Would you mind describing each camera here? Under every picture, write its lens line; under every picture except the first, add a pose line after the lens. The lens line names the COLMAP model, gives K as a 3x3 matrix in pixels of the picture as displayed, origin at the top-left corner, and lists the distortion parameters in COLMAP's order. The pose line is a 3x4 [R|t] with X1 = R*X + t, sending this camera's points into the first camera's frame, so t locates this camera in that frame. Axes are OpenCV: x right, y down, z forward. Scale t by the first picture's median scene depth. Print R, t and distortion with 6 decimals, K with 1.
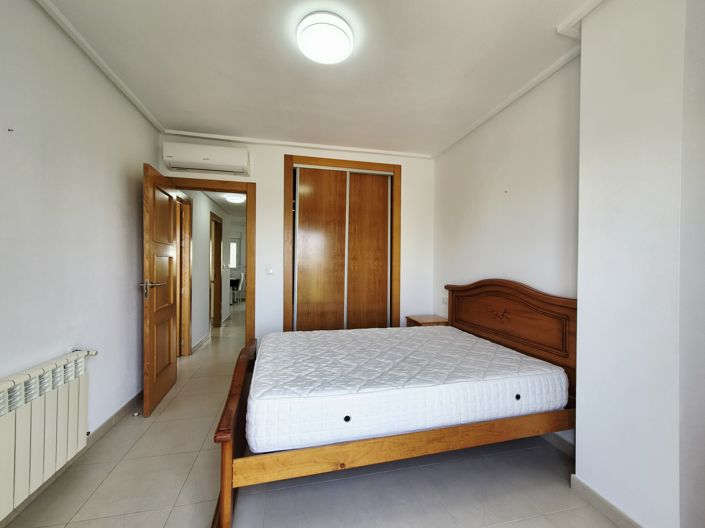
lens RADIAL K [[290.7, 0, 352.3], [0, 290.7, 265.0], [0, 0, 1]] dist [-0.001969, 0.003405]
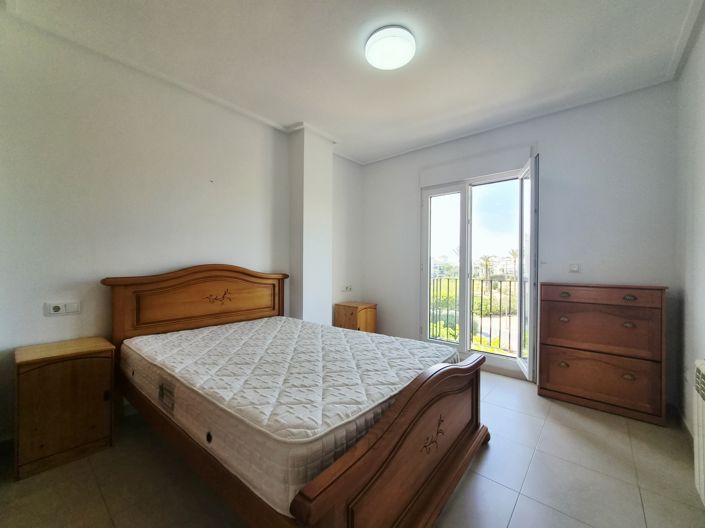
lens RADIAL K [[290.7, 0, 354.5], [0, 290.7, 264.4], [0, 0, 1]] dist [-0.001969, 0.003405]
pose [[-0.605345, -0.004952, 0.795948, -0.630942], [-0.005373, 0.999983, 0.002135, 0.044767], [-0.795945, -0.002984, -0.605362, 1.239191]]
